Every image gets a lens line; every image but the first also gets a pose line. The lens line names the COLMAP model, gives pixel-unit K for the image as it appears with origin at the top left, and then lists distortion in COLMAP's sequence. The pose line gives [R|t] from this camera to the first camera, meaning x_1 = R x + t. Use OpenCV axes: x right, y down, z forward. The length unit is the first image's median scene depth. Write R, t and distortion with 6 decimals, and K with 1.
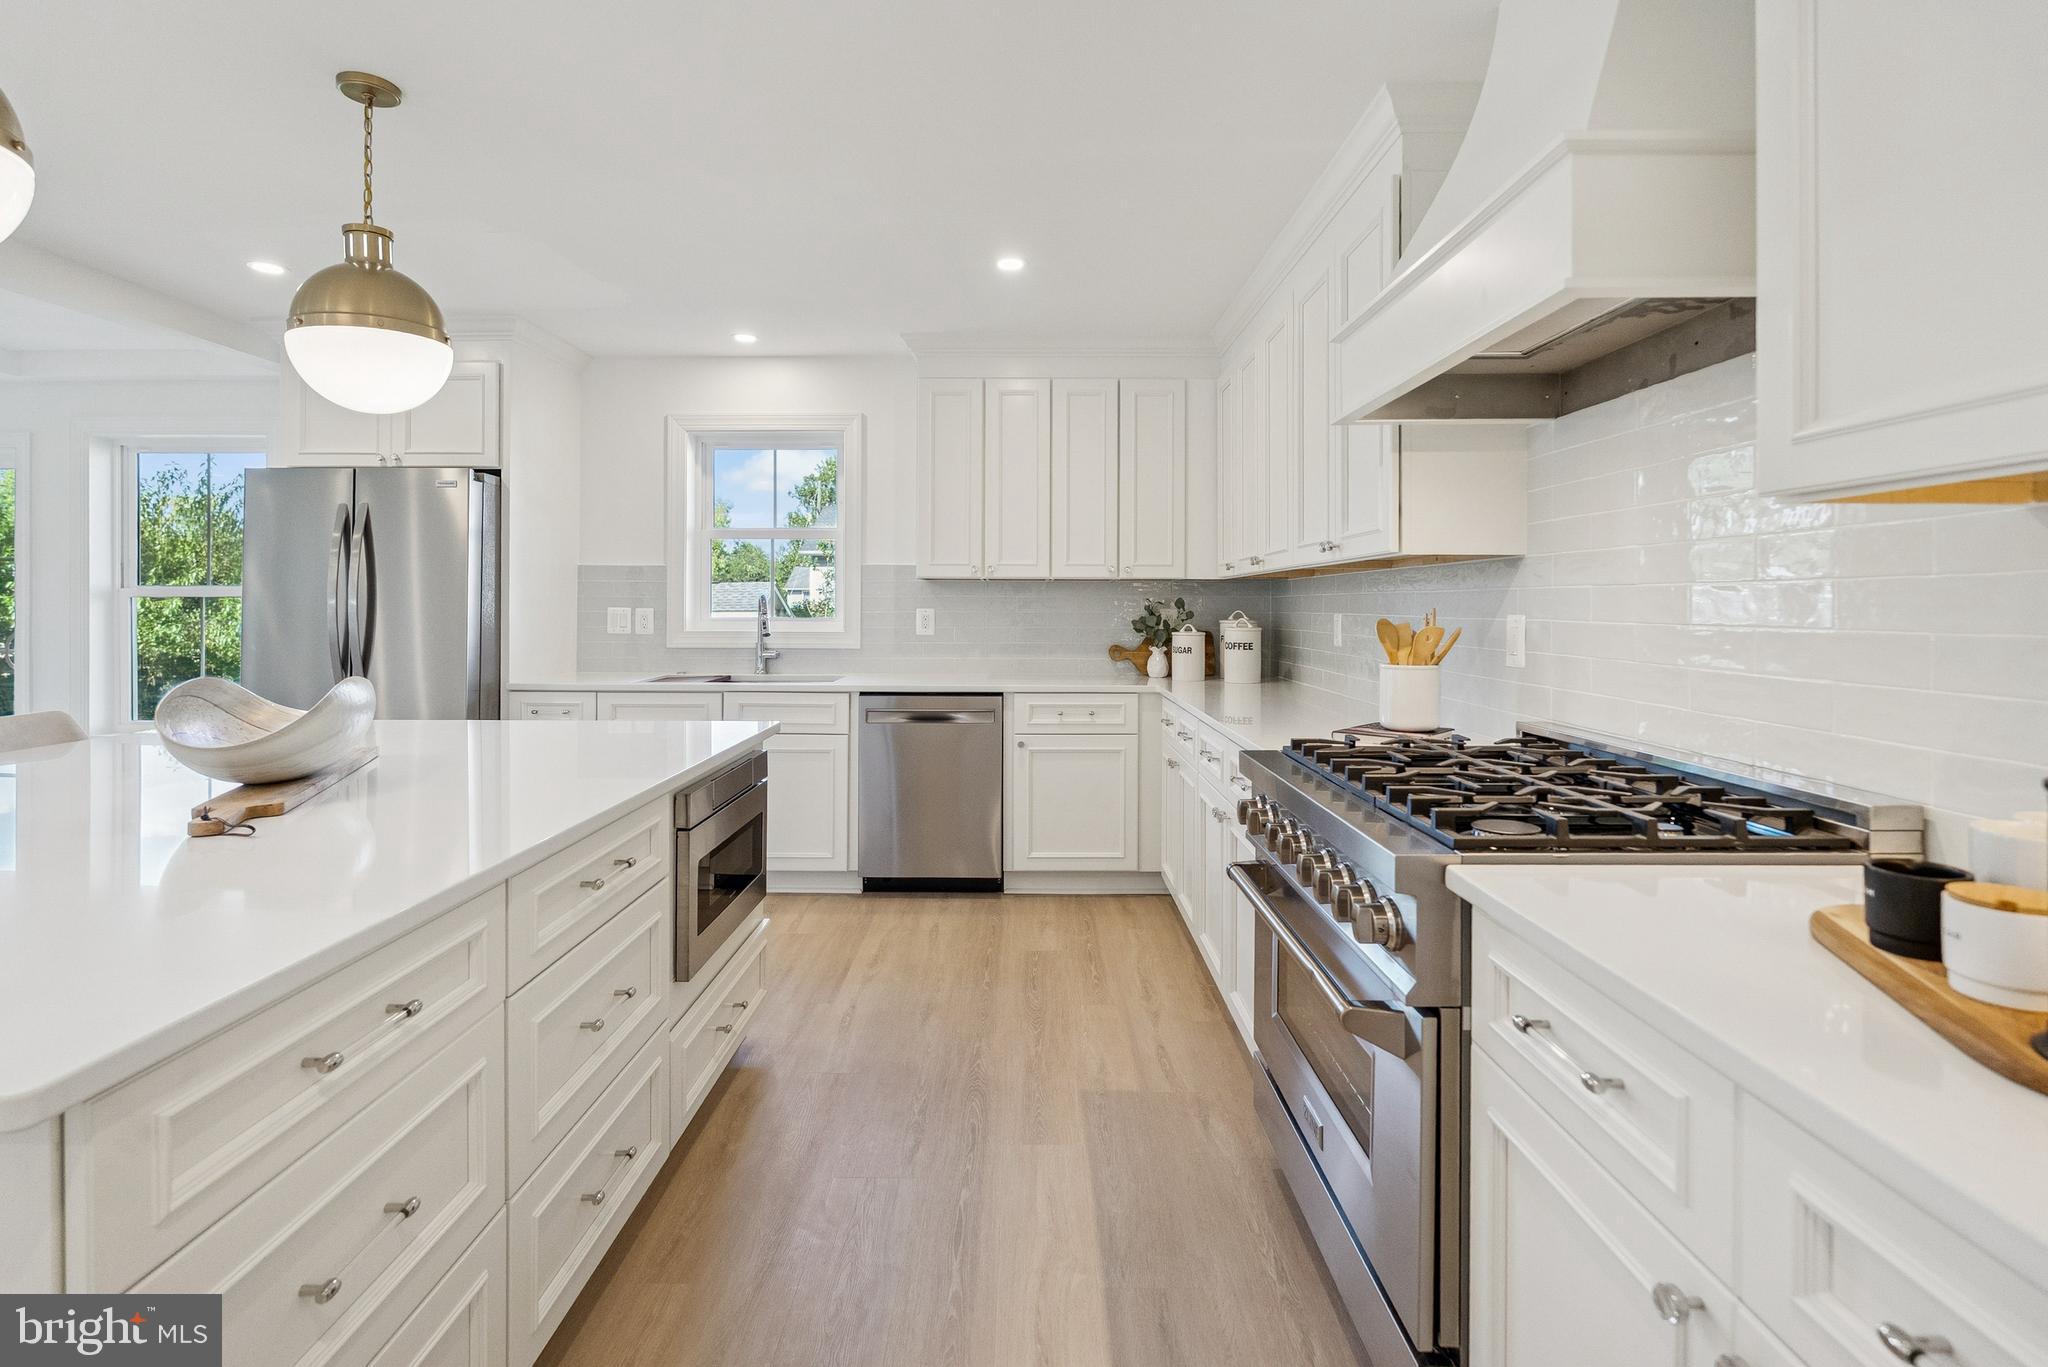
lens RADIAL K [[950.8, 0, 1015.6], [0, 950.8, 606.6], [0, 0, 1]] dist [-0.004292, -0.000098]
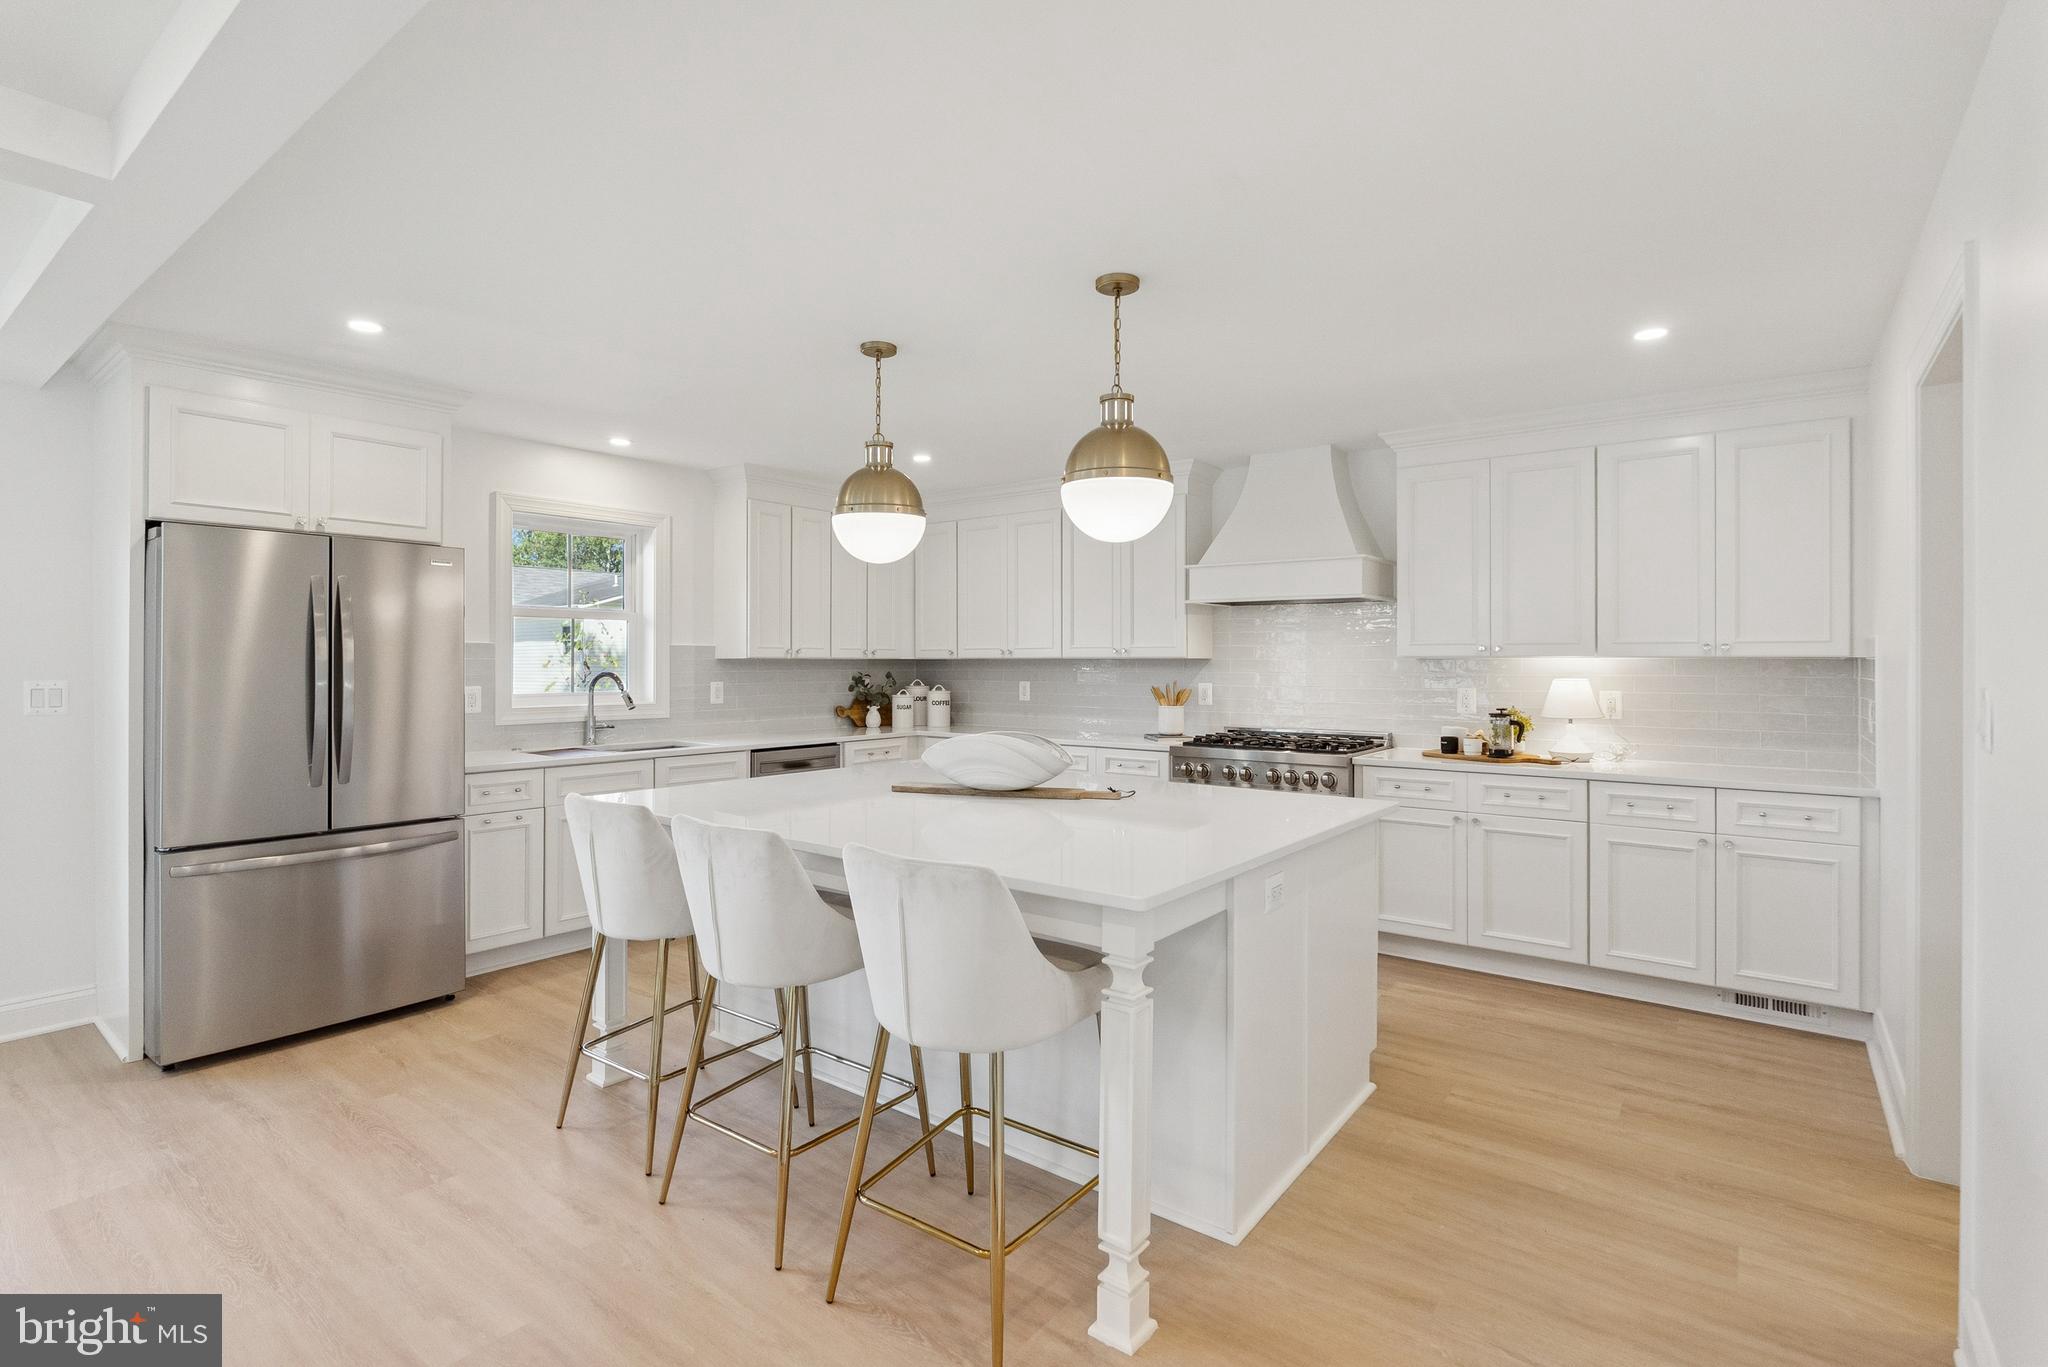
lens RADIAL K [[973.4, 0, 1016.0], [0, 973.4, 656.0], [0, 0, 1]] dist [-0.001622, -0.000250]
pose [[0.604207, 0.004659, 0.796814, -1.080995], [0.001910, 0.999972, -0.007295, -0.026664], [-0.796825, 0.005929, 0.604180, -0.070232]]
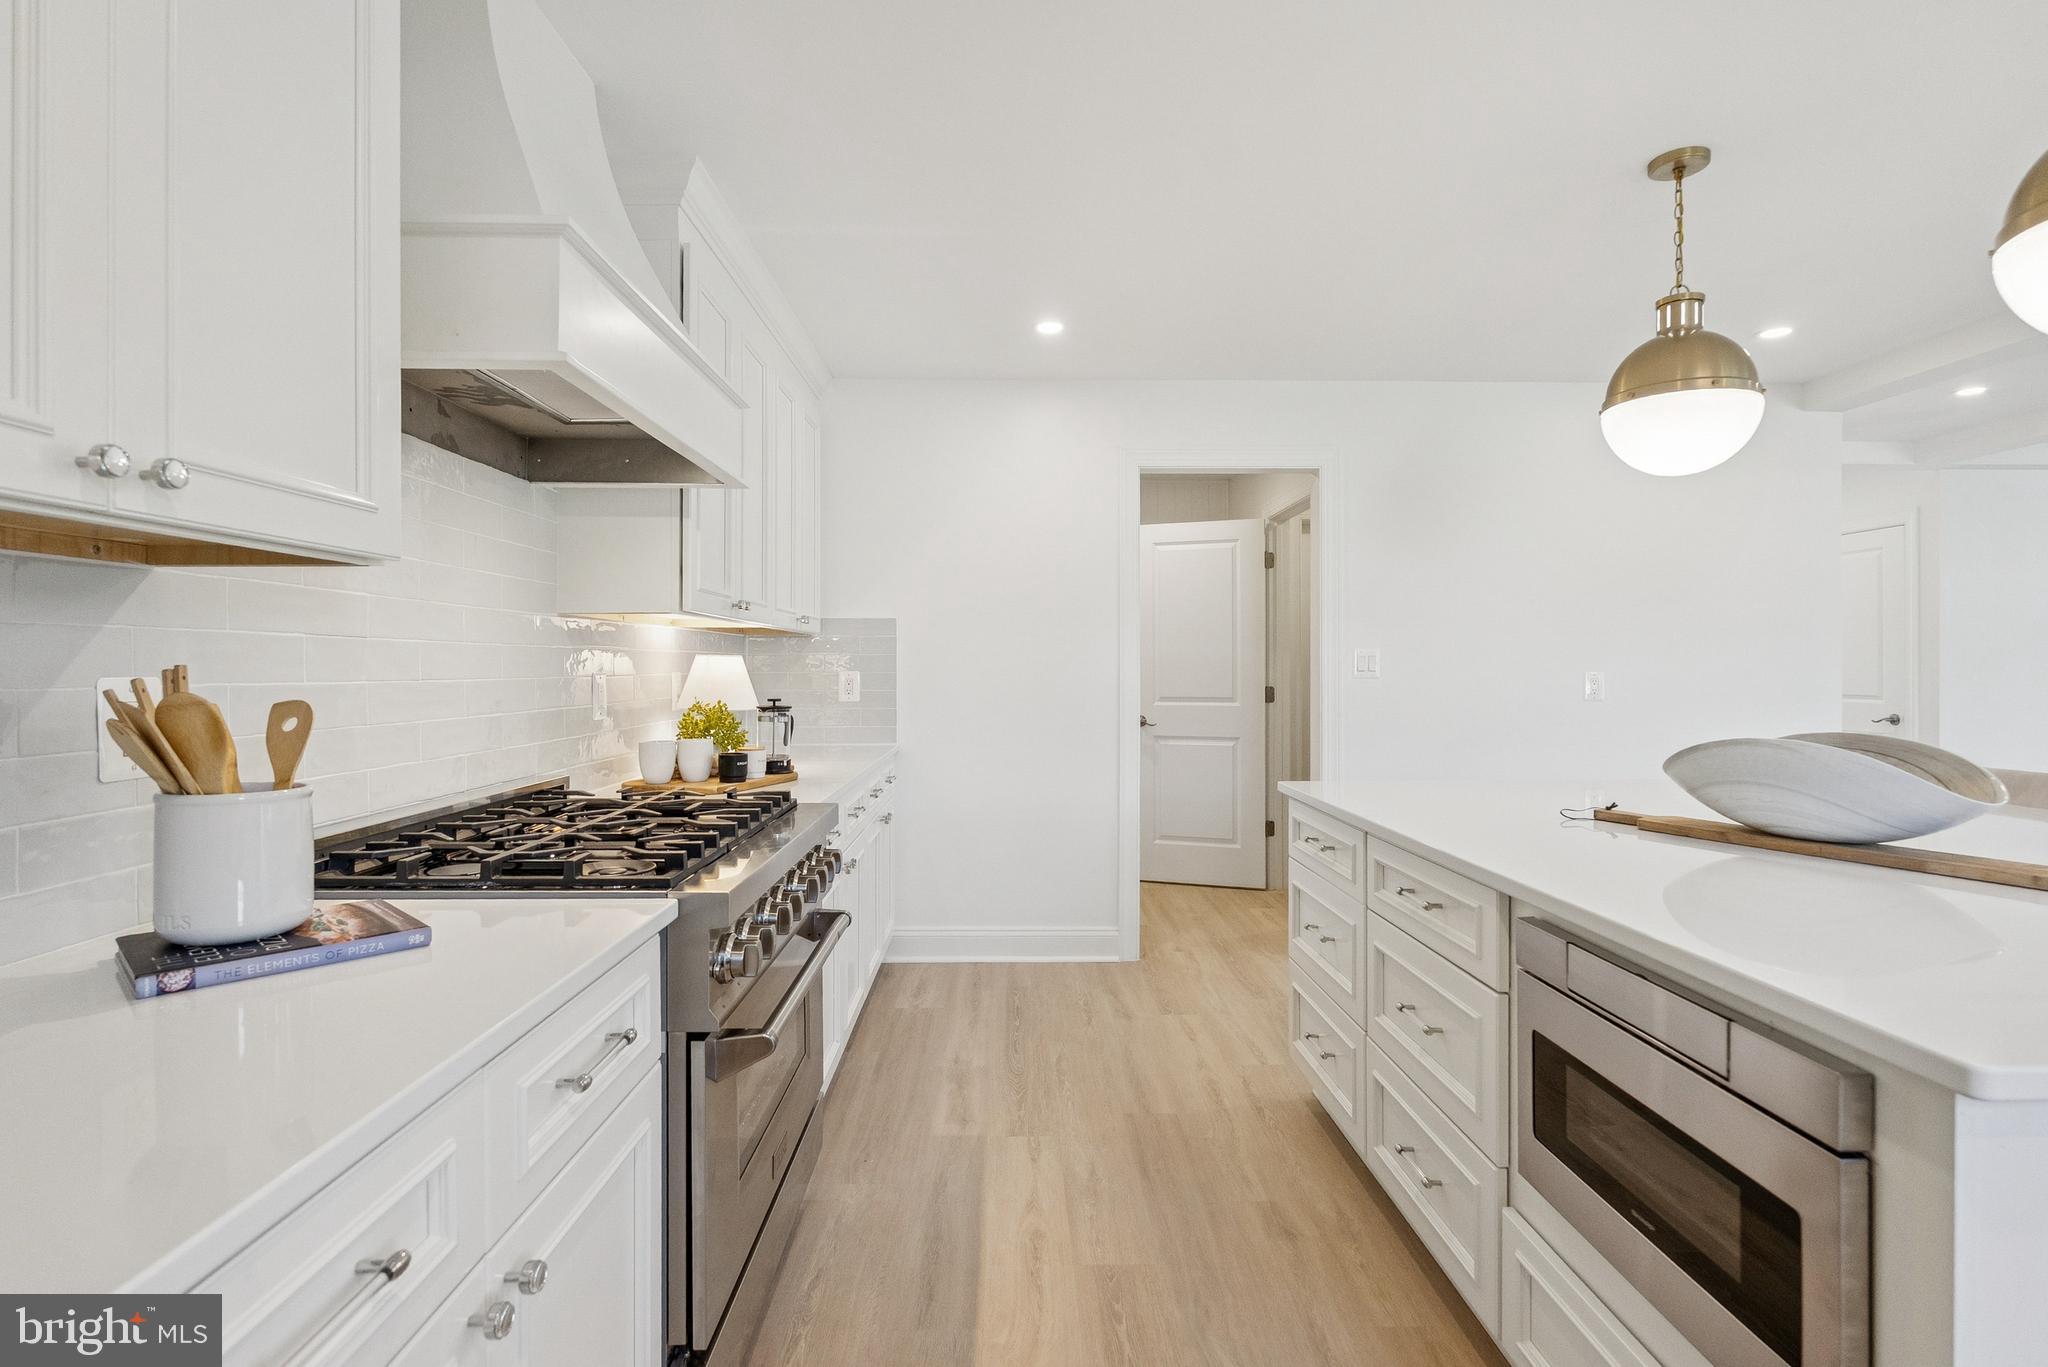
lens RADIAL K [[961.0, 0, 1024.0], [0, 961.0, 683.5], [0, 0, 1]] dist [-0.001171, -0.000057]
pose [[-0.999724, -0.000935, -0.023466, 0.028999], [-0.001265, 0.999900, 0.014077, 0.006469], [0.023450, 0.014103, -0.999626, 0.945258]]
